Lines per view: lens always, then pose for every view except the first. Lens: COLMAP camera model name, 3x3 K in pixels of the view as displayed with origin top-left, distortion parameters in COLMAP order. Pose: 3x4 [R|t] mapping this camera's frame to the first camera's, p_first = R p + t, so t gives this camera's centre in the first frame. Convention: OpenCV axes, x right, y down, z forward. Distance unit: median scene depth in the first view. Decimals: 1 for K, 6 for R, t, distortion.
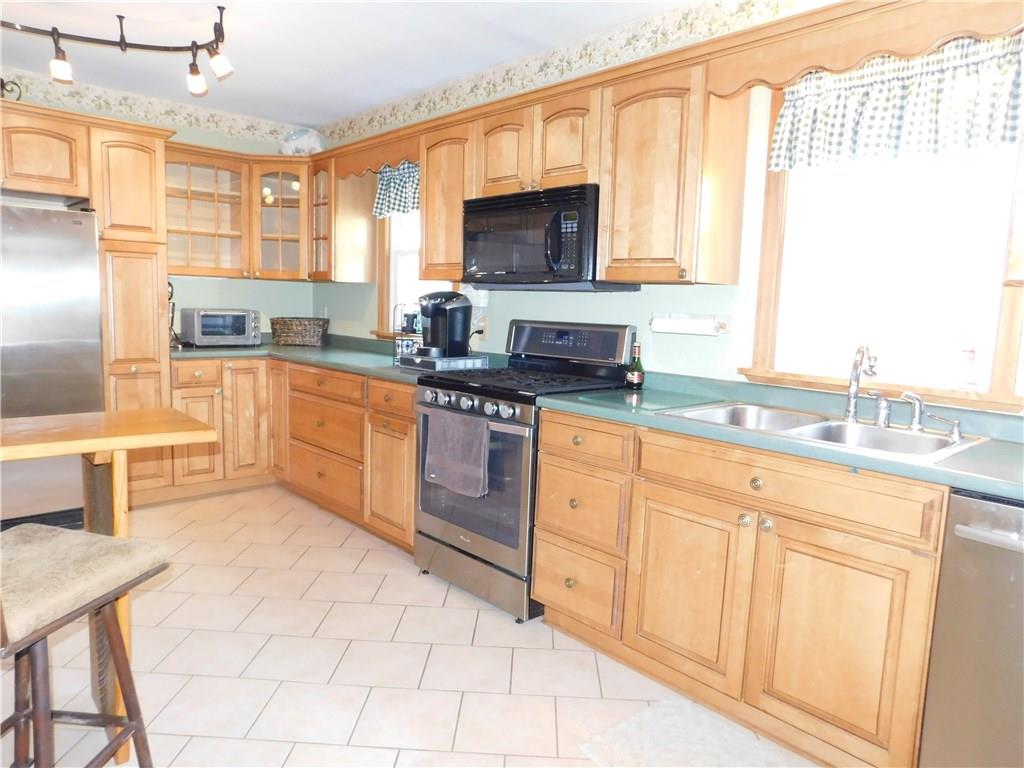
lens RADIAL K [[688.6, 0, 513.7], [0, 688.6, 378.2], [0, 0, 1]] dist [-0.036869, 0.023339]
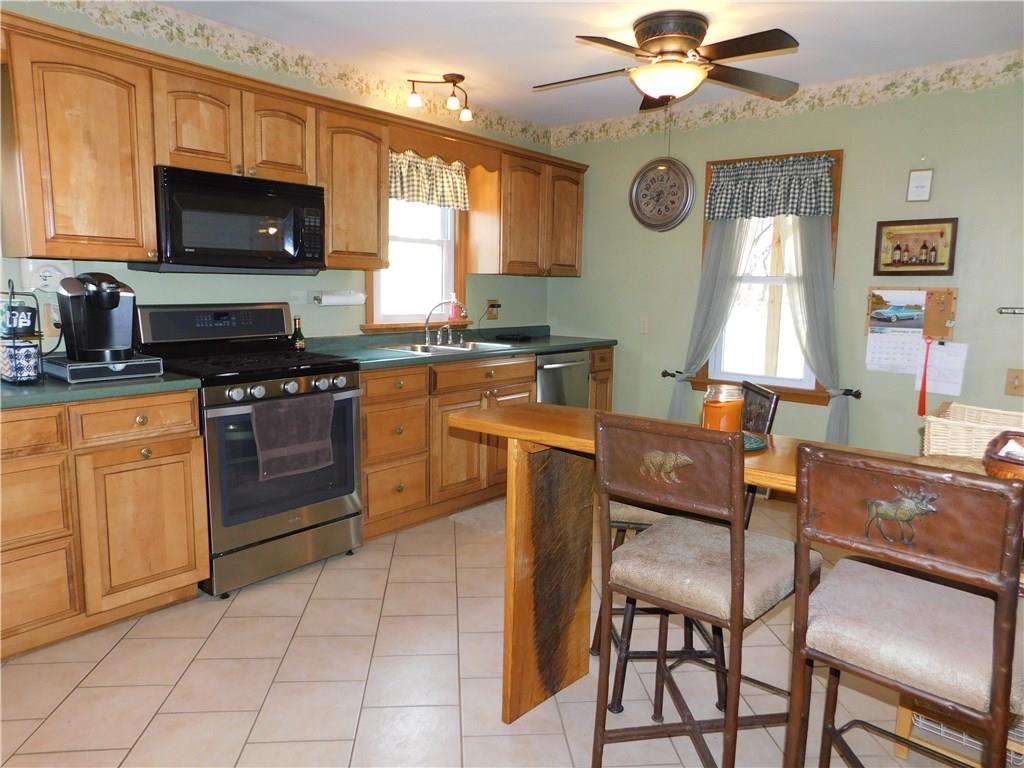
lens RADIAL K [[688.6, 0, 513.7], [0, 688.6, 378.2], [0, 0, 1]] dist [-0.036869, 0.023339]
pose [[-0.121452, -0.170330, 0.977874, -1.048355], [0.085550, 0.979705, 0.181274, -0.127397], [-0.988904, 0.105673, -0.104415, 0.734703]]
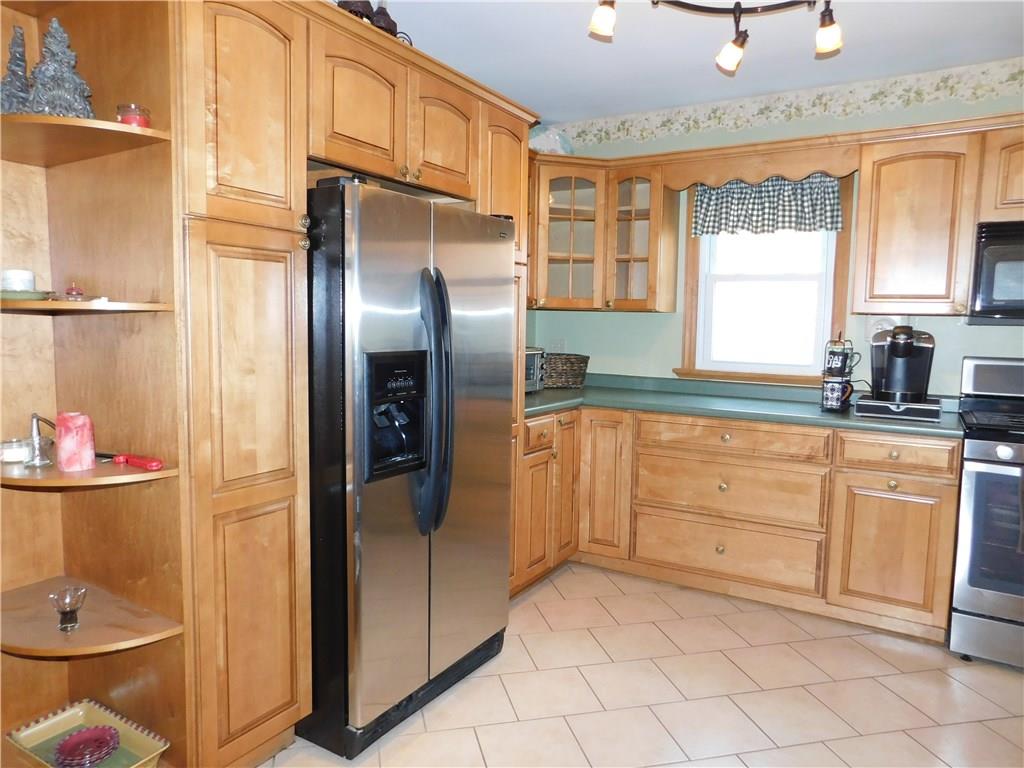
lens RADIAL K [[688.6, 0, 517.8], [0, 688.6, 386.3], [0, 0, 1]] dist [-0.036869, 0.023339]
pose [[0.959350, -0.037532, 0.279711, -0.944803], [0.039690, 0.999210, -0.002053, -0.079864], [-0.279413, 0.013072, 0.960082, 0.358721]]
